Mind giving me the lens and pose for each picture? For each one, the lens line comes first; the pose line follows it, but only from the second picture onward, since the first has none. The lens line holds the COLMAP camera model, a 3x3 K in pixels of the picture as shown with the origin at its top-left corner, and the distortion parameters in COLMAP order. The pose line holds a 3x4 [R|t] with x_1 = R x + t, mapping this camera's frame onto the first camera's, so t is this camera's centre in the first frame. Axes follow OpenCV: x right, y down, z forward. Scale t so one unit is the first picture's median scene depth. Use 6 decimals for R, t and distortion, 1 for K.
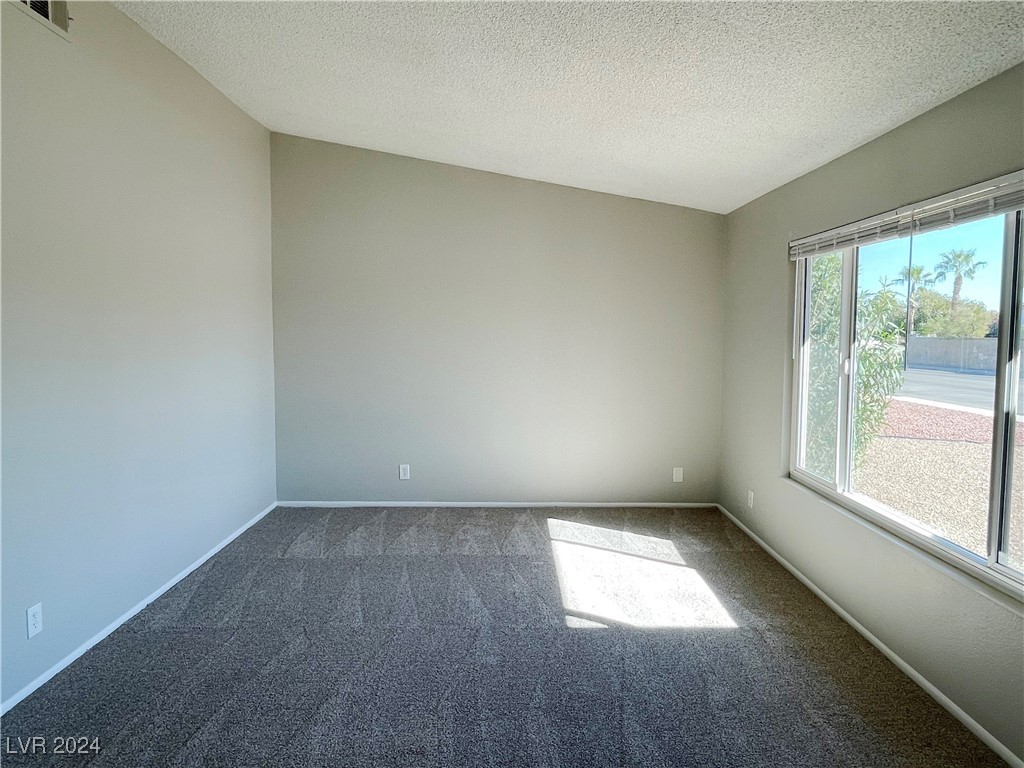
lens RADIAL K [[660.0, 0, 513.2], [0, 660.0, 385.0], [0, 0, 1]] dist [0.009257, -0.012352]
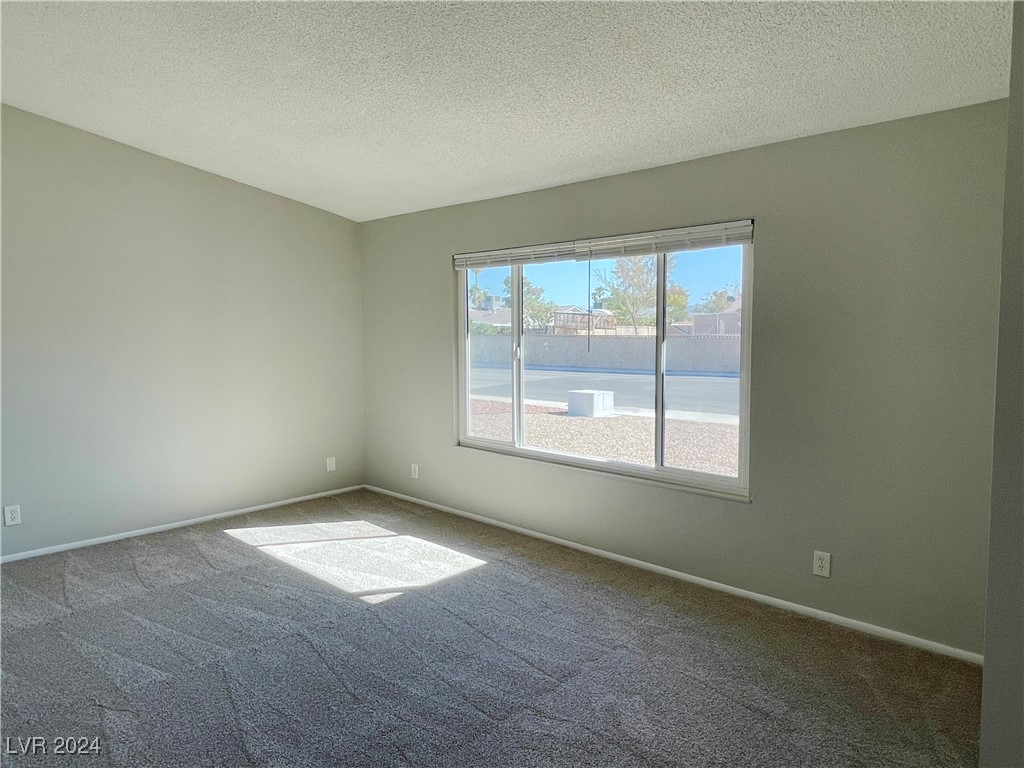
lens RADIAL K [[660.0, 0, 512.1], [0, 660.0, 383.7], [0, 0, 1]] dist [0.009257, -0.012352]
pose [[0.693957, -0.065710, 0.717012, -0.390652], [0.067598, 0.997374, 0.025979, -0.000695], [-0.716836, 0.030440, 0.696577, 0.066523]]
